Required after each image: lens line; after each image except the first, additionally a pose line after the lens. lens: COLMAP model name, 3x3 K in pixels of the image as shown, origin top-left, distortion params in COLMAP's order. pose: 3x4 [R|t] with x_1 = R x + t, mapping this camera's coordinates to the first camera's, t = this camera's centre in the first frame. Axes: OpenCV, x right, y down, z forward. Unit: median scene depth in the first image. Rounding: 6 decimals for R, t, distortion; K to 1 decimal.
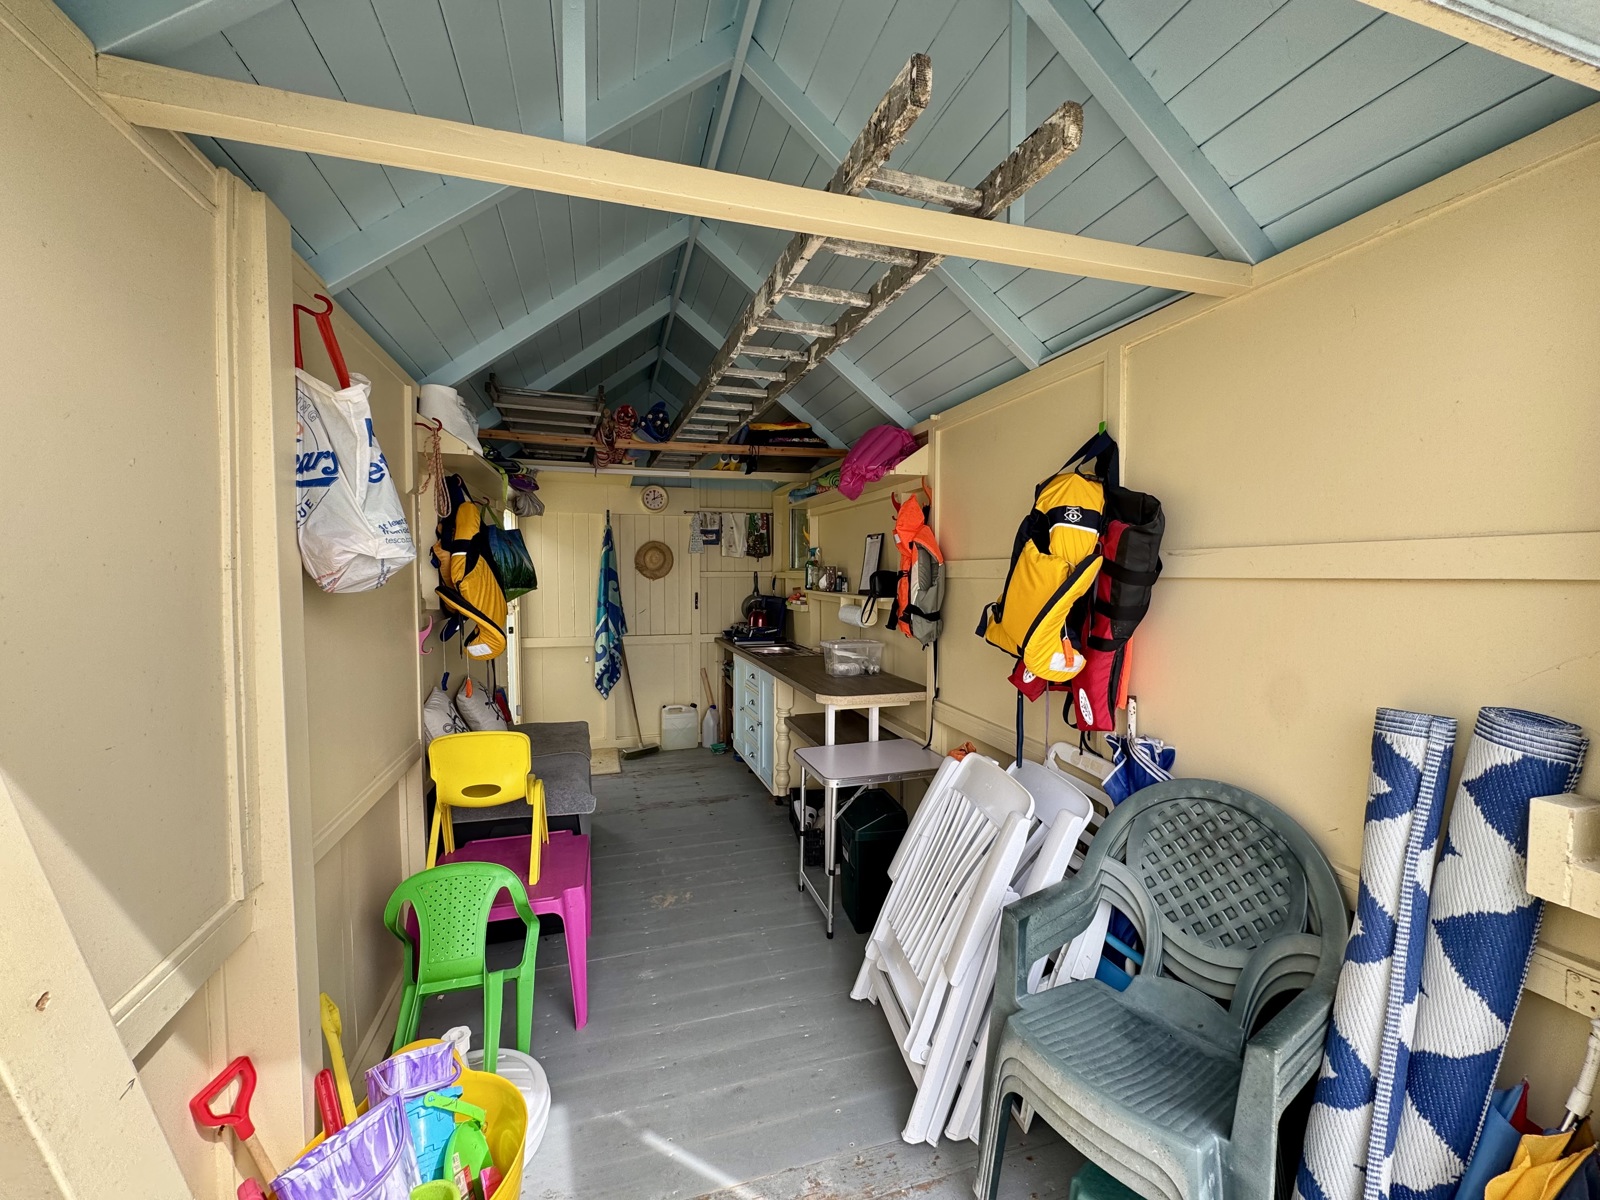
lens RADIAL K [[636.3, 0, 798.4], [0, 636.3, 598.7], [0, 0, 1]] dist [0.001274, -0.000019]
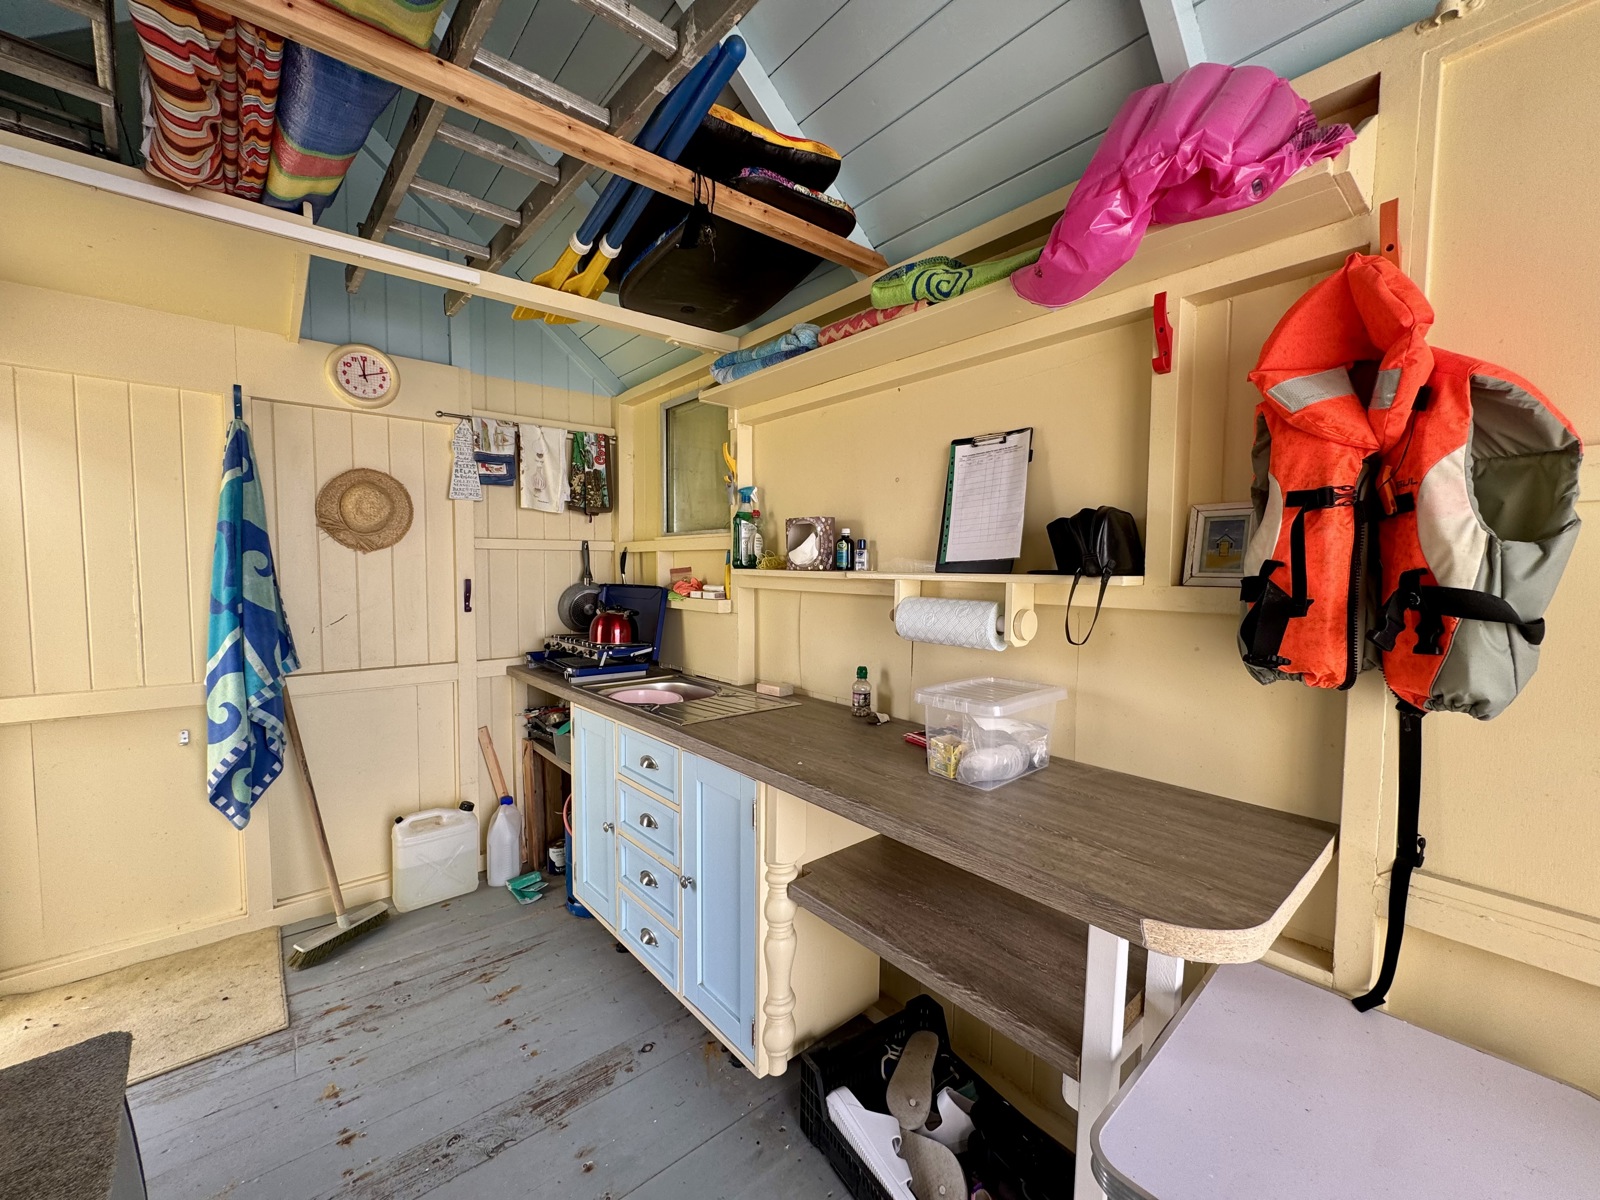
lens RADIAL K [[636.3, 0, 795.8], [0, 636.3, 601.0], [0, 0, 1]] dist [0.001274, -0.000019]
pose [[0.921033, -0.016848, 0.389120, -0.123615], [0.011531, 0.999806, 0.015995, 0.002808], [-0.389314, -0.010245, 0.921048, 0.462254]]
